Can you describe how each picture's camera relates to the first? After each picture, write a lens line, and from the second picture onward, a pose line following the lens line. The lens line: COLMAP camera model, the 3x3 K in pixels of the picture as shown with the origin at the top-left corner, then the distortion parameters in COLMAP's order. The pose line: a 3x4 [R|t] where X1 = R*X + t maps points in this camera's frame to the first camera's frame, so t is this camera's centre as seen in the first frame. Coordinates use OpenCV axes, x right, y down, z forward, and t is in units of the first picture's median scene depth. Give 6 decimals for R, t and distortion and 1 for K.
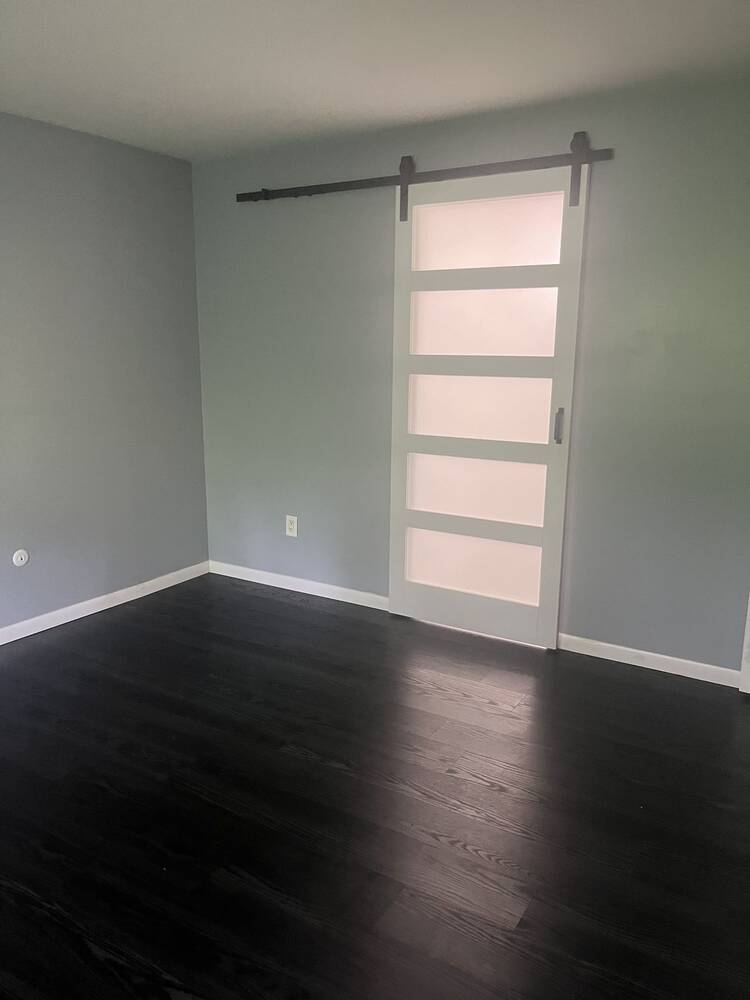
lens RADIAL K [[766.6, 0, 374.9], [0, 766.6, 502.4], [0, 0, 1]] dist [0.057144, -0.060074]
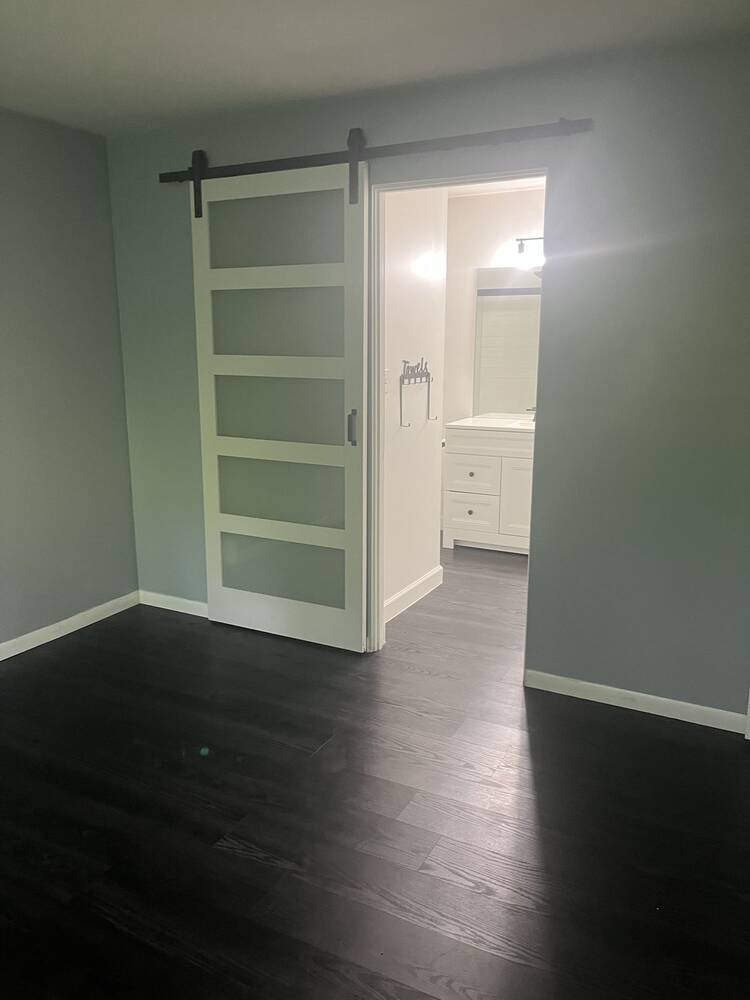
lens RADIAL K [[766.6, 0, 375.3], [0, 766.6, 497.7], [0, 0, 1]] dist [0.057144, -0.060074]
pose [[0.997652, -0.019170, 0.065755, -0.001710], [0.019113, 0.999816, 0.001496, -0.041751], [-0.065772, -0.000235, 0.997835, 0.154380]]
